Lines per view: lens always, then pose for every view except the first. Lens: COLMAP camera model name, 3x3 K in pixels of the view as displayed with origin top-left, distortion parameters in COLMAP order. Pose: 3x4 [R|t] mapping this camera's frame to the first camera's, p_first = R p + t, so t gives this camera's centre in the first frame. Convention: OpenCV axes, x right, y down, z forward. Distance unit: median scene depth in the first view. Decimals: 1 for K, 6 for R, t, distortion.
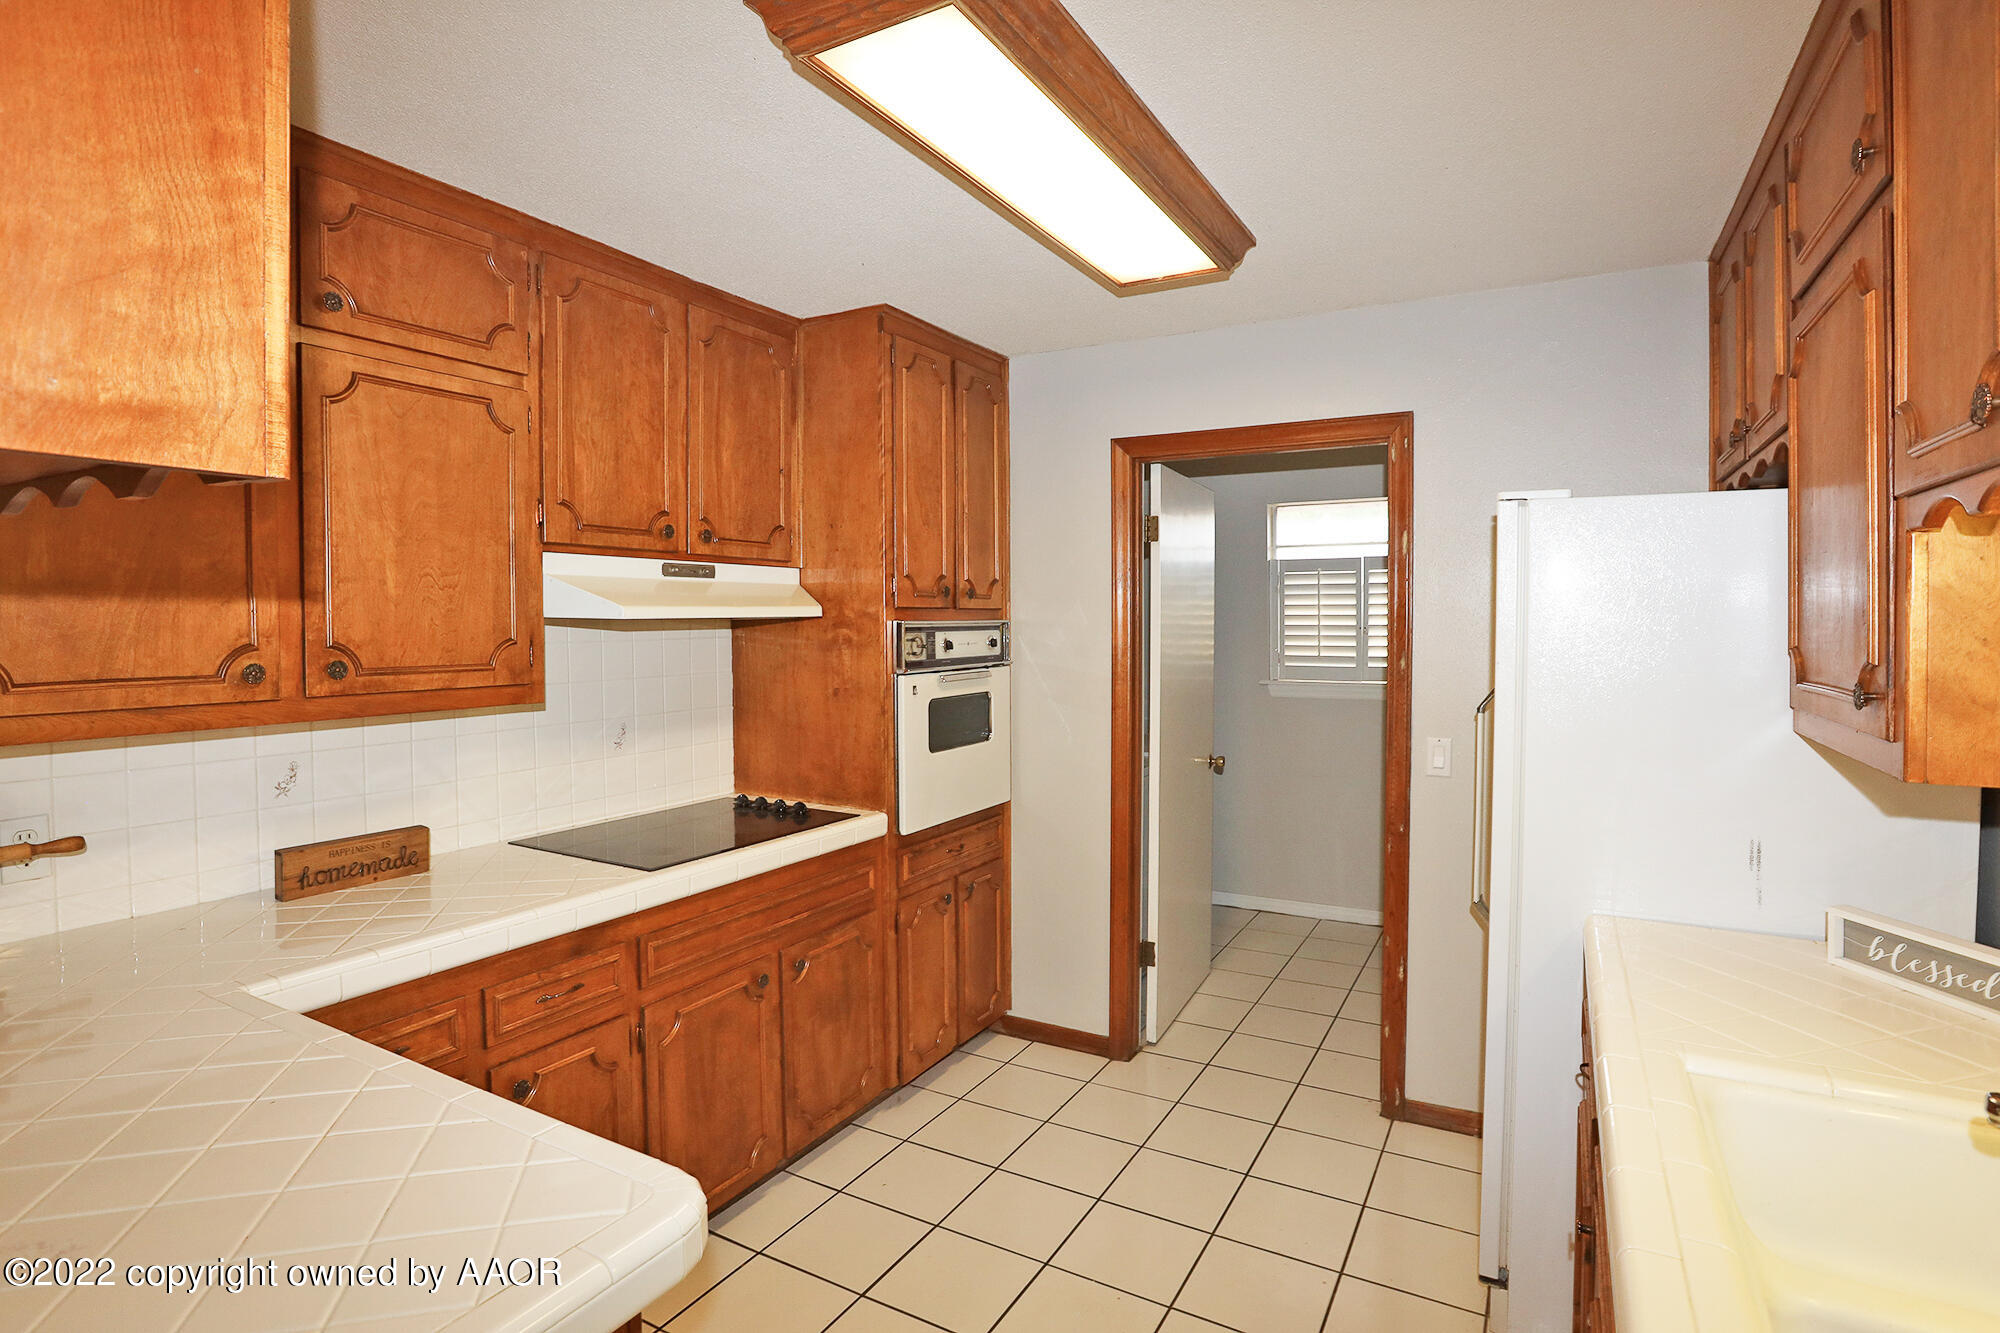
lens RADIAL K [[983.3, 0, 1004.4], [0, 983.3, 646.3], [0, 0, 1]] dist [-0.022429, 0.000200]
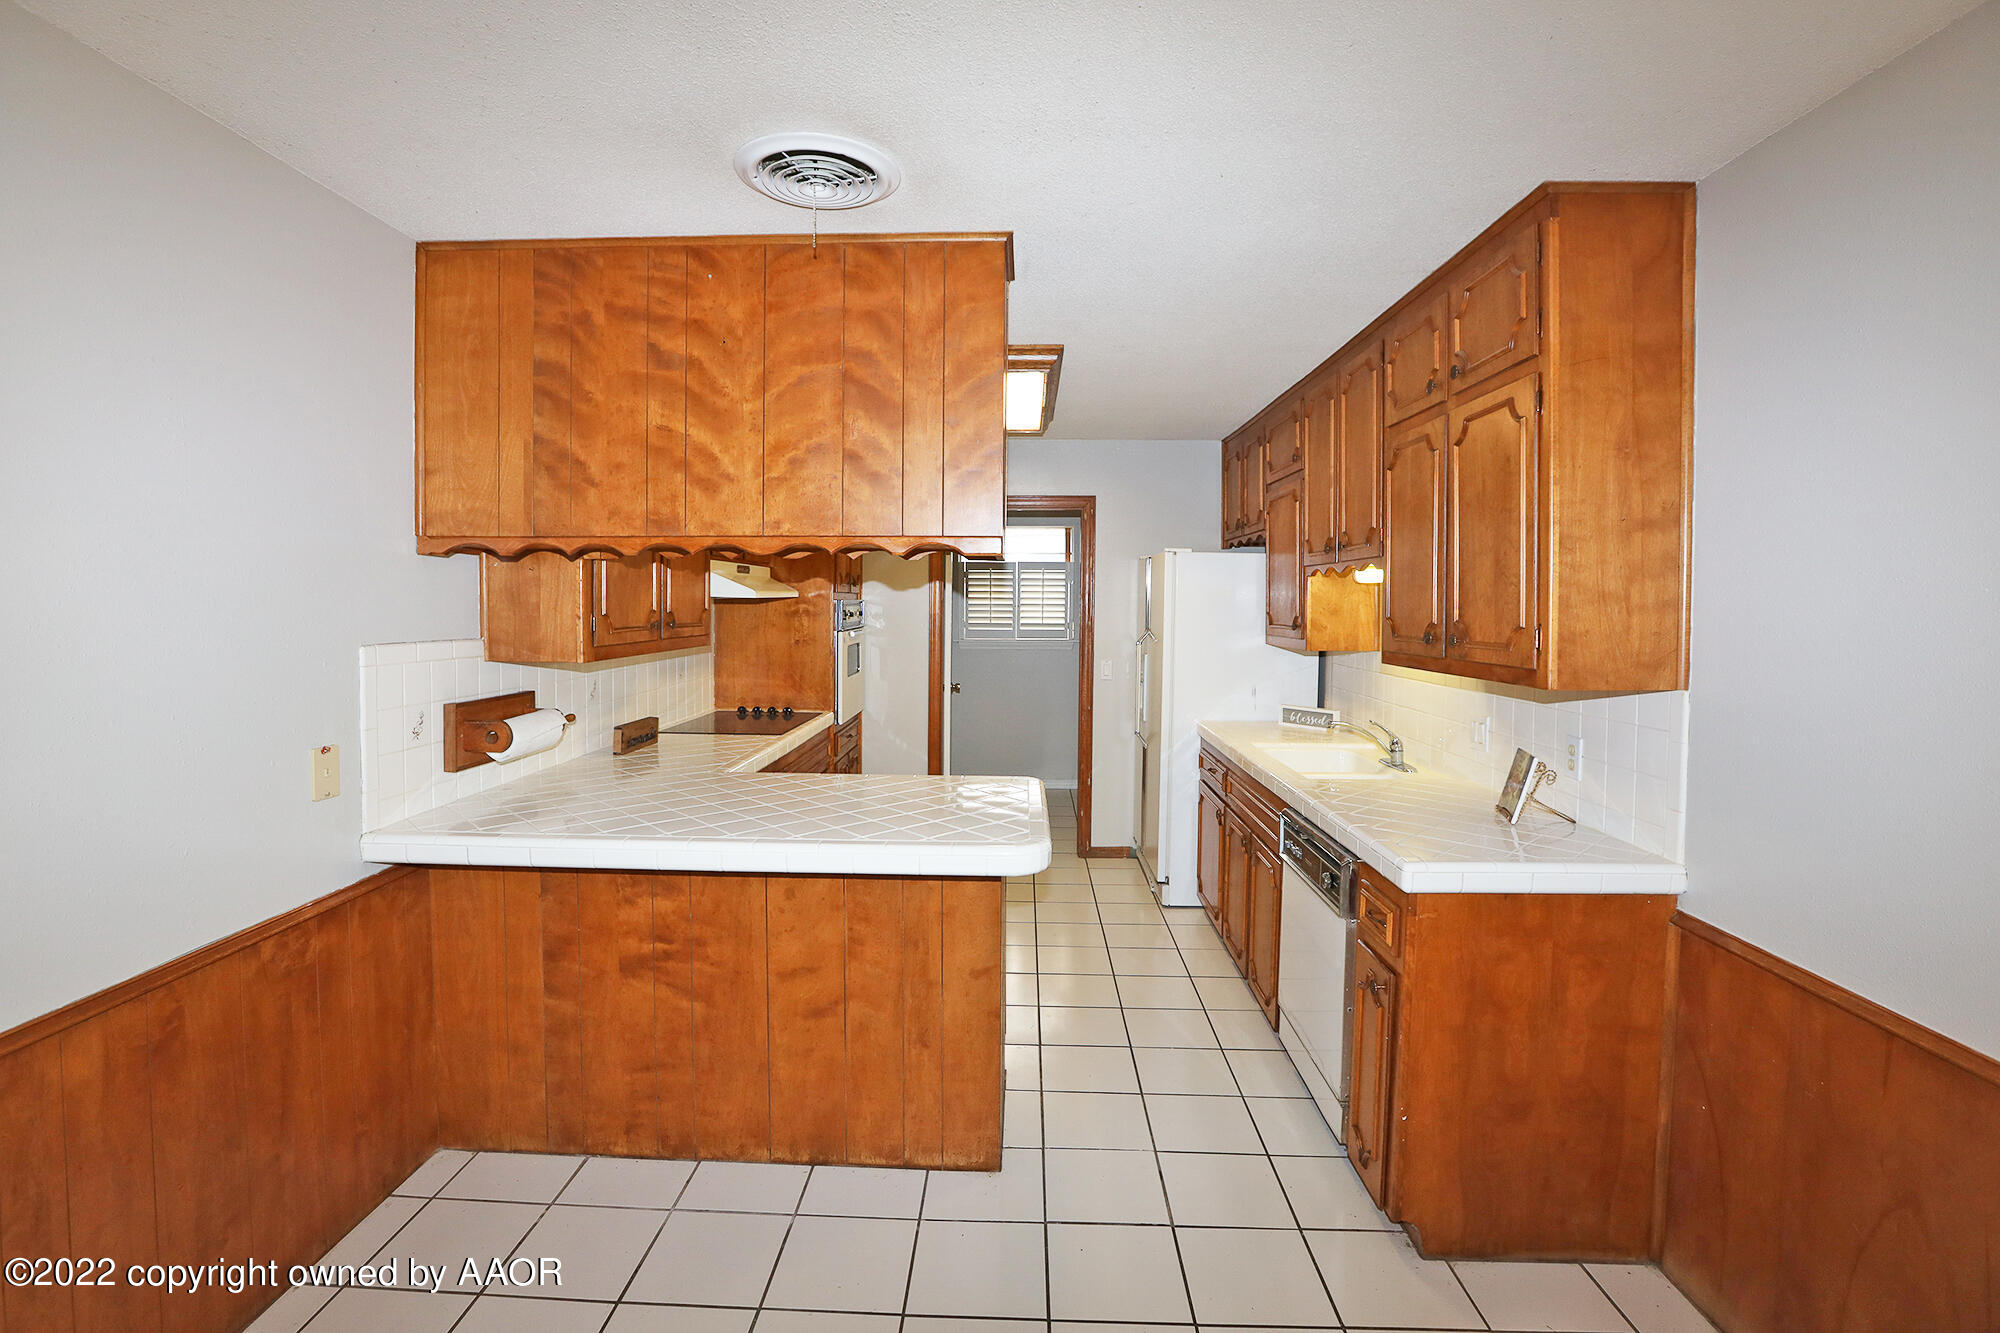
lens RADIAL K [[924.2, 0, 981.6], [0, 924.2, 634.1], [0, 0, 1]] dist [-0.034711, 0.000460]
pose [[0.892182, -0.009179, 0.451583, -0.794832], [0.004172, 0.999918, 0.012082, 0.019875], [-0.451657, -0.008895, 0.892147, -0.705018]]
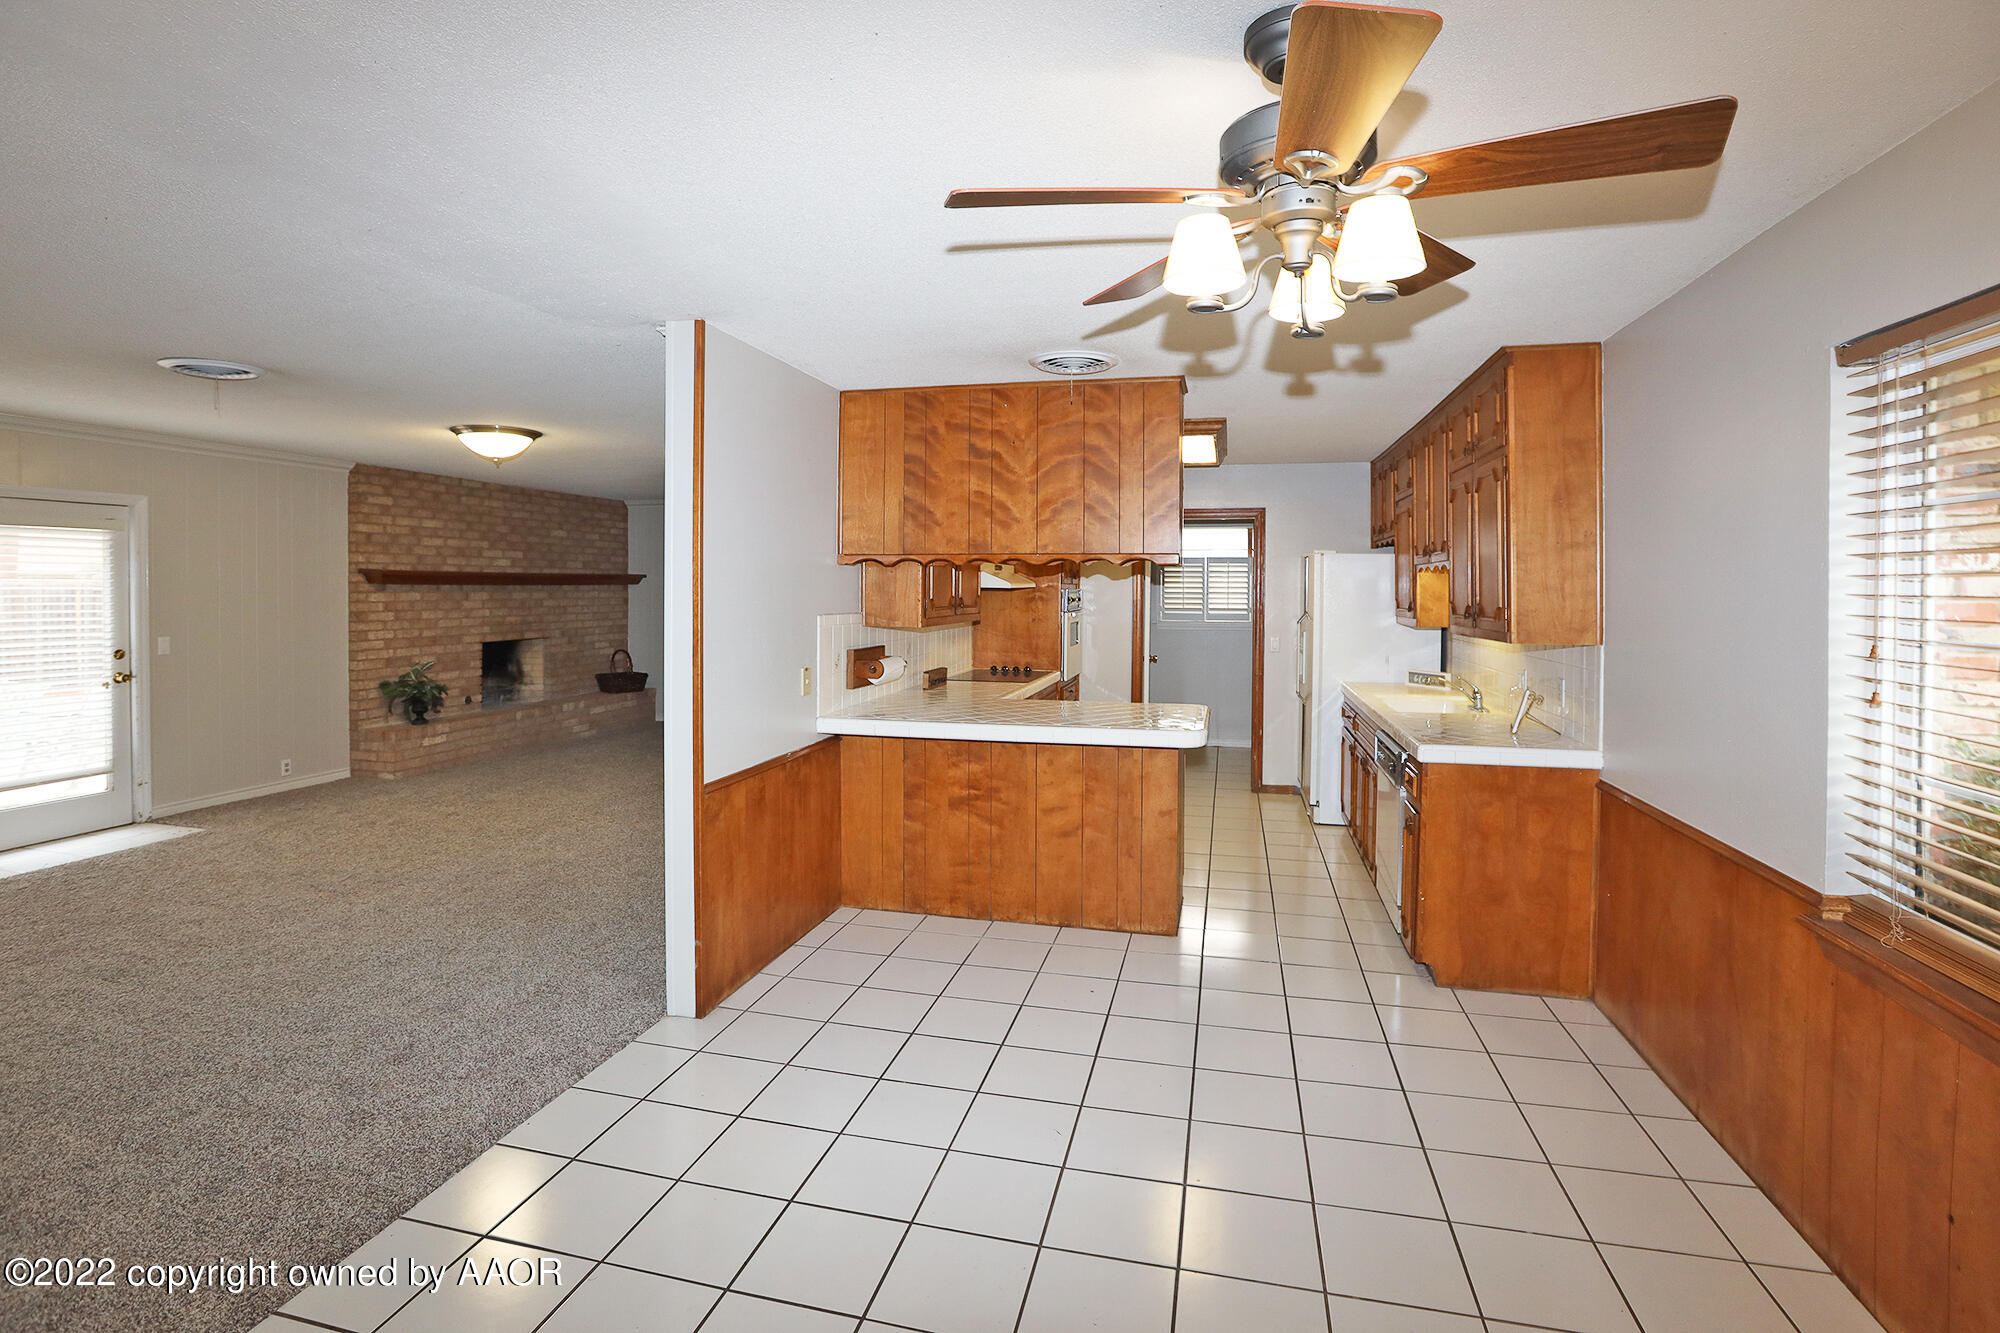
lens RADIAL K [[906.7, 0, 910.5], [0, 906.7, 594.6], [0, 0, 1]] dist [-0.032390, 0.000424]
pose [[0.984726, 0.004849, 0.174044, -1.131206], [-0.001881, 0.999850, -0.017213, 0.033514], [-0.174101, 0.016623, 0.984587, -1.446179]]
